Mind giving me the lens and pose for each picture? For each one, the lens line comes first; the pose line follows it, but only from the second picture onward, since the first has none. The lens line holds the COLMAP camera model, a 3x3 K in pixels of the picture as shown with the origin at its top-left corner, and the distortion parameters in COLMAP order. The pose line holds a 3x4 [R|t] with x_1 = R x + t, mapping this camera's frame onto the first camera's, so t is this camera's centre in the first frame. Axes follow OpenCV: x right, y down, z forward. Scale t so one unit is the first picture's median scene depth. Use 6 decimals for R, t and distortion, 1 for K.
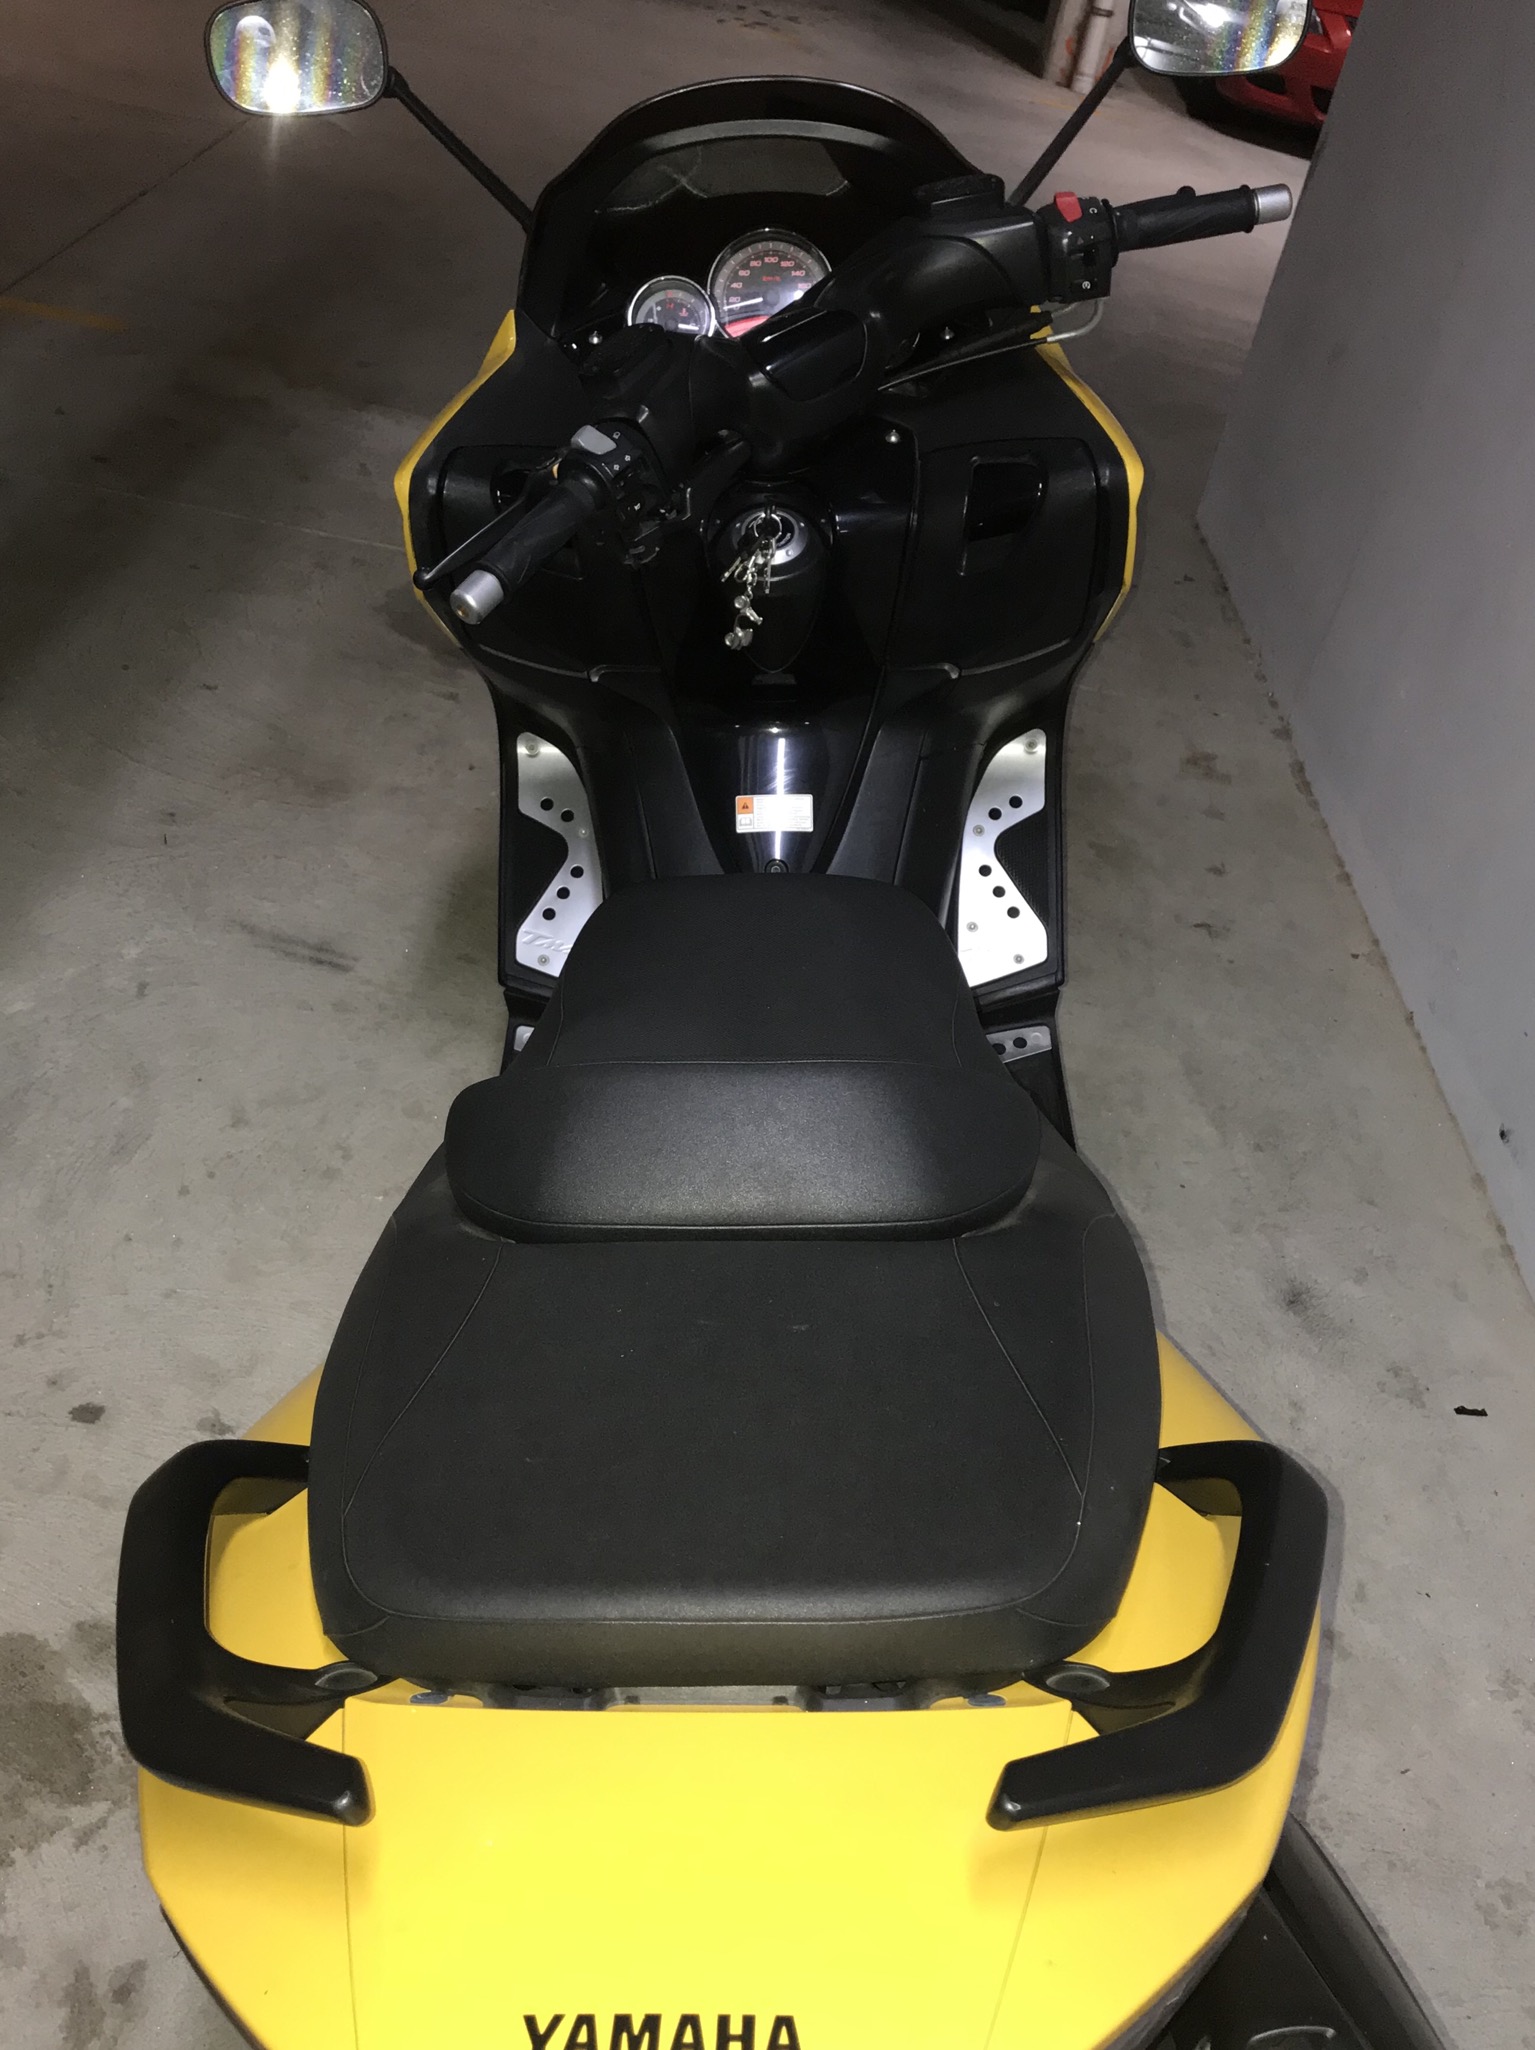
lens RADIAL K [[1950.4, 0, 767.5], [0, 1950.4, 1025.0], [0, 0, 1]] dist [0.012885, 0.010489]
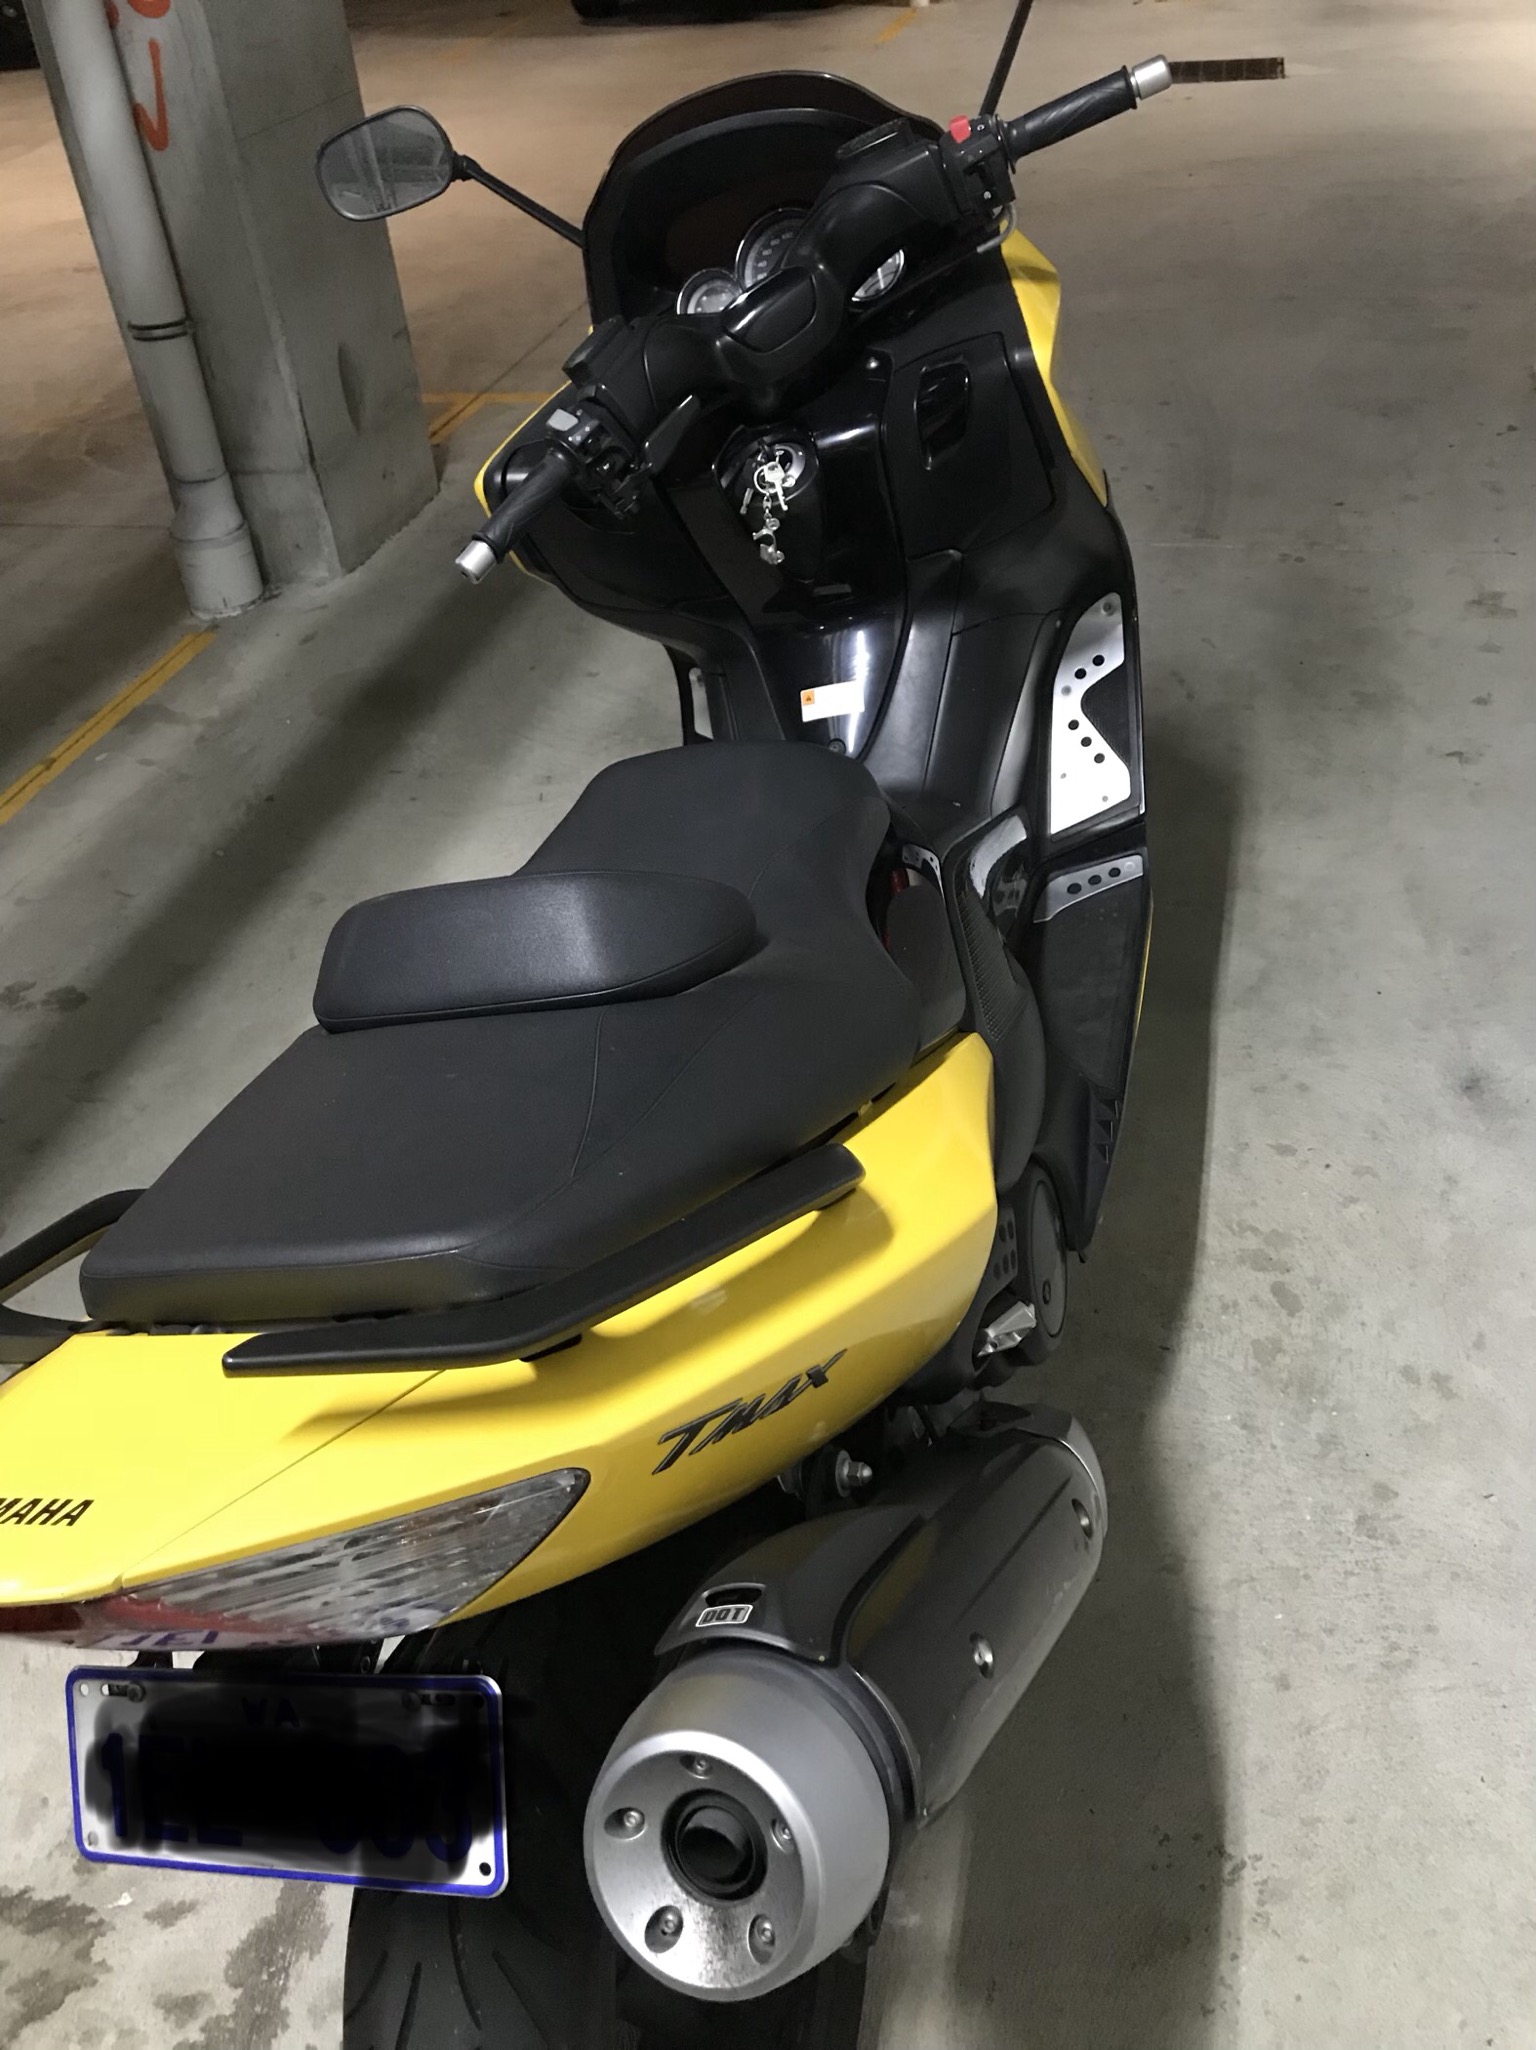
lens RADIAL K [[1681.7, 0, 768.0], [0, 1681.7, 1025.0], [0, 0, 1]] dist [-0.011343, -0.000578]
pose [[0.938975, -0.084857, -0.333355, 0.258071], [0.101260, 0.994342, 0.032111, 0.045816], [0.328744, -0.063907, 0.942254, 0.004873]]
